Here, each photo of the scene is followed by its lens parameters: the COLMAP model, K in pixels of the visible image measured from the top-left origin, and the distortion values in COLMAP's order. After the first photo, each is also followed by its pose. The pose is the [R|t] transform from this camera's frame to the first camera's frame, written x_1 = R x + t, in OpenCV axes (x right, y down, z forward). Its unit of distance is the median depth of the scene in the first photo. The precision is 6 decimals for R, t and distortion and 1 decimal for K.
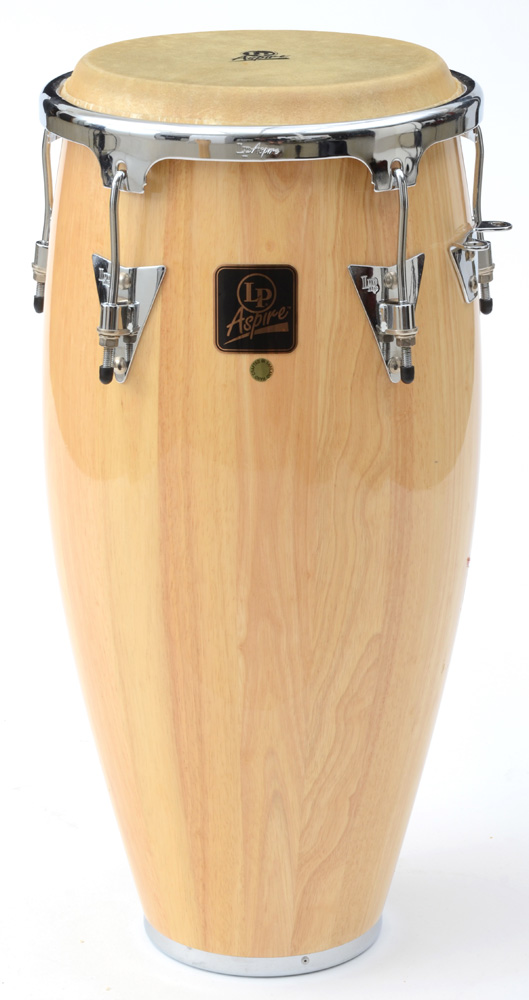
lens RADIAL K [[2957.3, 0, 263.5], [0, 2957.3, 506.4], [0, 0, 1]] dist [0.680145, 0.000000]
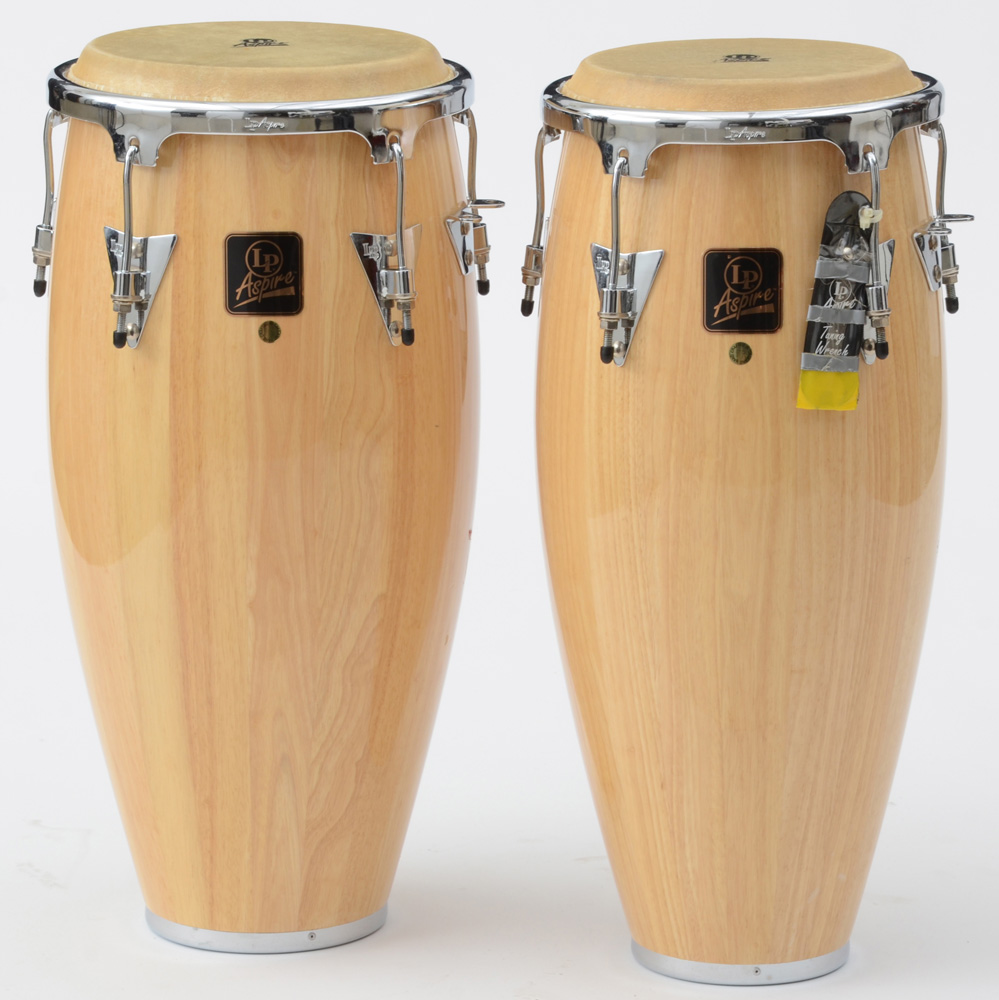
lens RADIAL K [[5617.5, 0, 482.3], [0, 5617.5, 503.6], [0, 0, 1]] dist [1.080529, 0.000000]
pose [[0.998011, -0.009713, 0.062287, -0.050385], [0.015180, 0.996012, -0.087921, 0.191539], [-0.061184, 0.088692, 0.994178, -0.987954]]
